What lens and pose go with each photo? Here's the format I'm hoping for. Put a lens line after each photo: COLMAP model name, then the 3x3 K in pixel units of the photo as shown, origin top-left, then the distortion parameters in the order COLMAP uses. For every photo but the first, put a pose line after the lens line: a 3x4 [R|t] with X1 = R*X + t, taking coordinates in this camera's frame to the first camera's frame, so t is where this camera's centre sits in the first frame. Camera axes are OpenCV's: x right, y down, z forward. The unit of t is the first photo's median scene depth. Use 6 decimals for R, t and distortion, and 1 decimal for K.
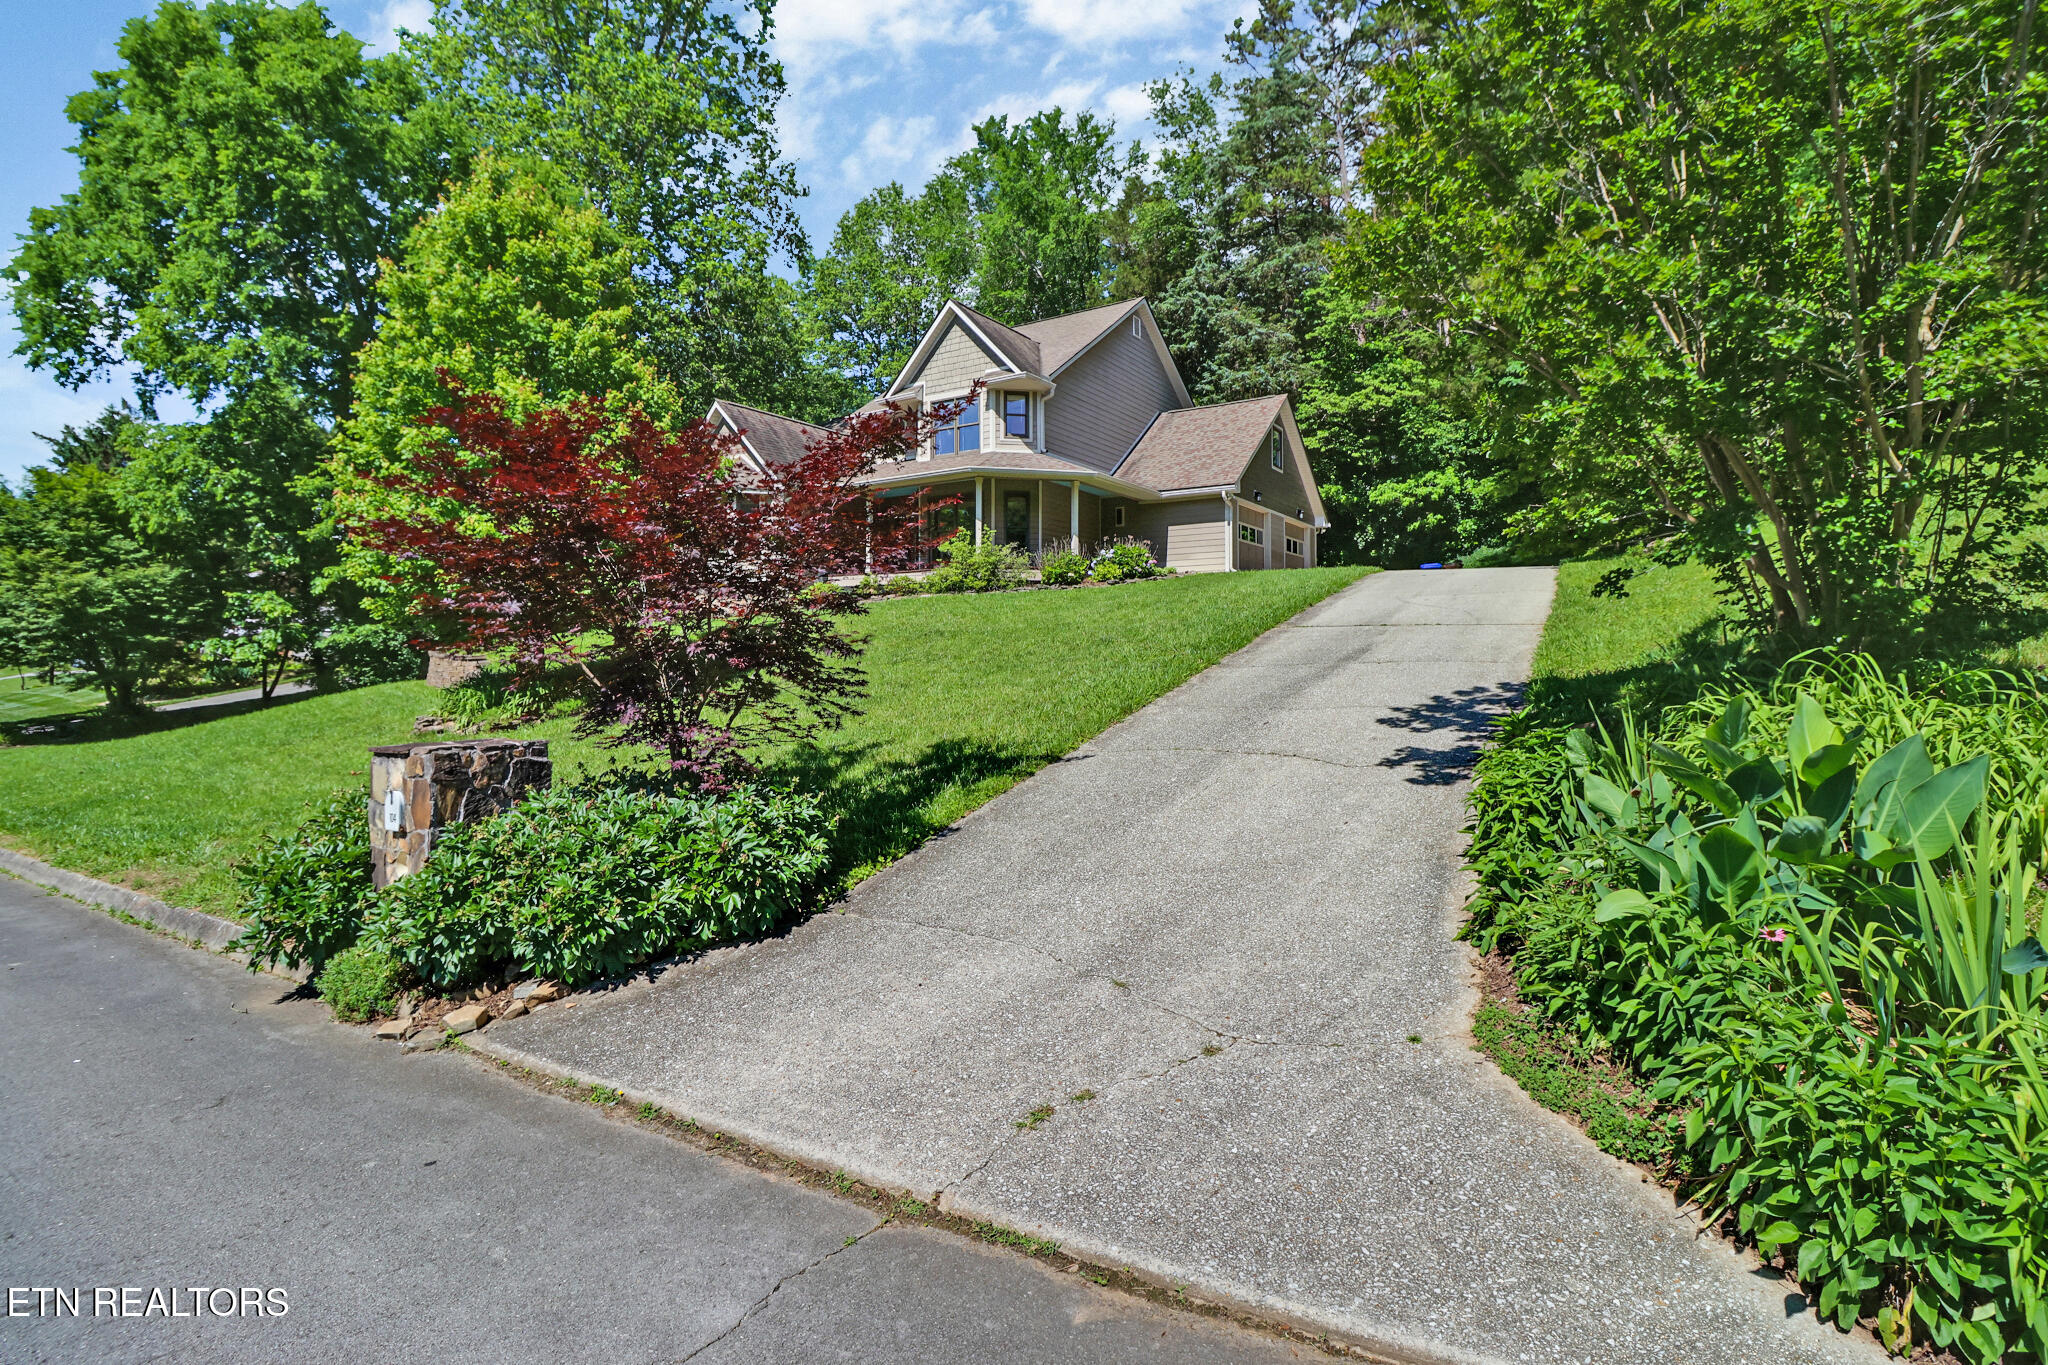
lens RADIAL K [[928.7, 0, 1033.9], [0, 928.7, 654.4], [0, 0, 1]] dist [-0.033365, 0.000013]
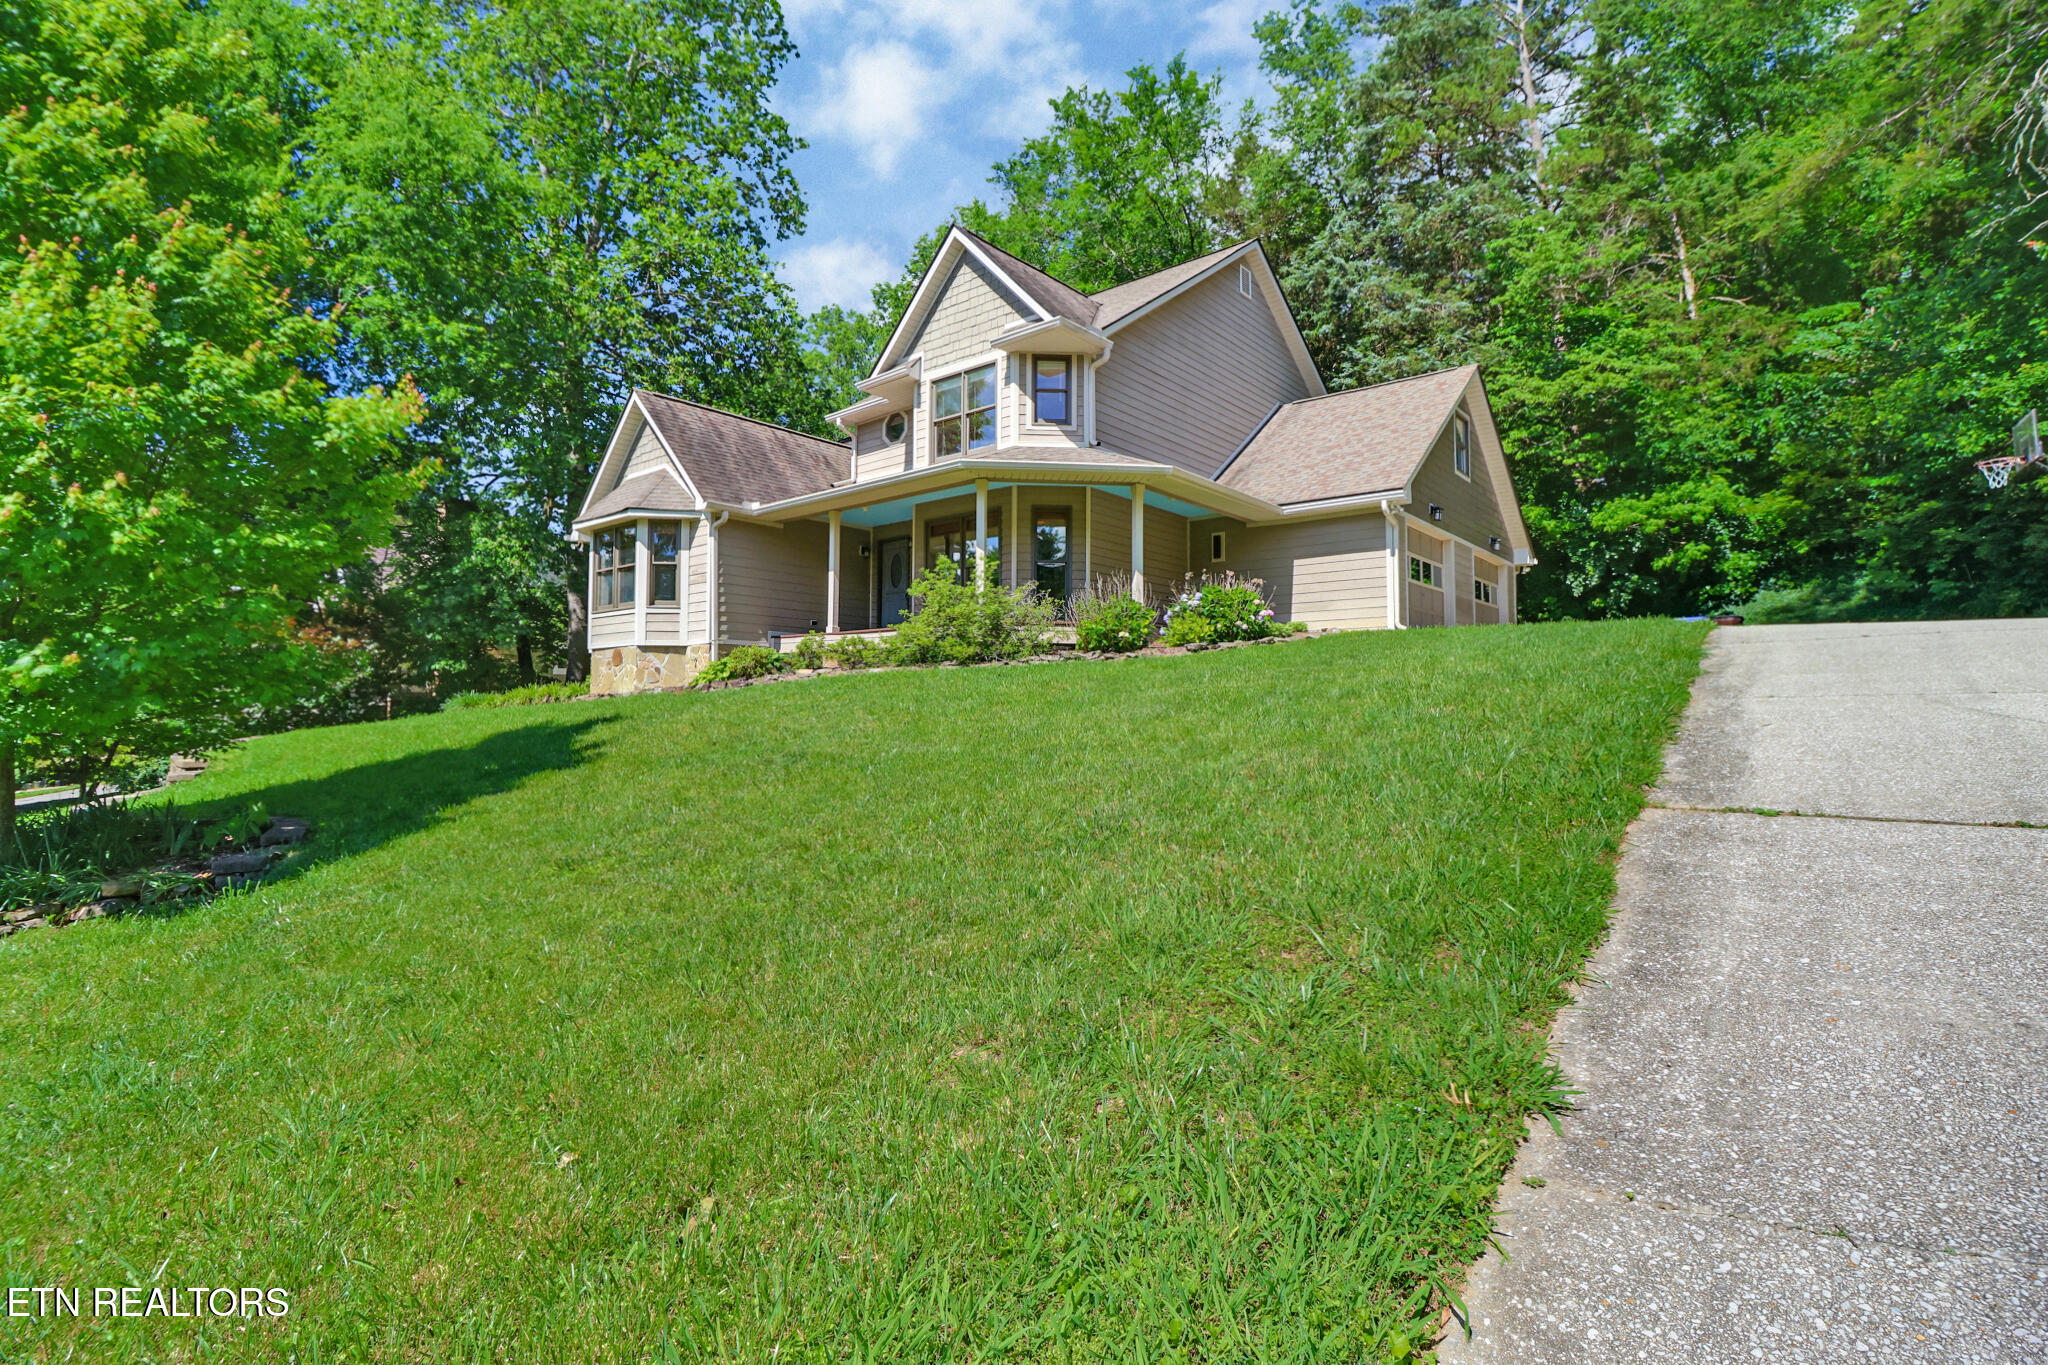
lens RADIAL K [[967.6, 0, 965.7], [0, 967.6, 692.5], [0, 0, 1]] dist [-0.054036, -0.000091]
pose [[0.982855, 0.006825, -0.184253, 0.038396], [-0.011546, 0.999632, -0.024565, -0.022717], [0.184017, 0.026271, 0.982572, 0.264174]]
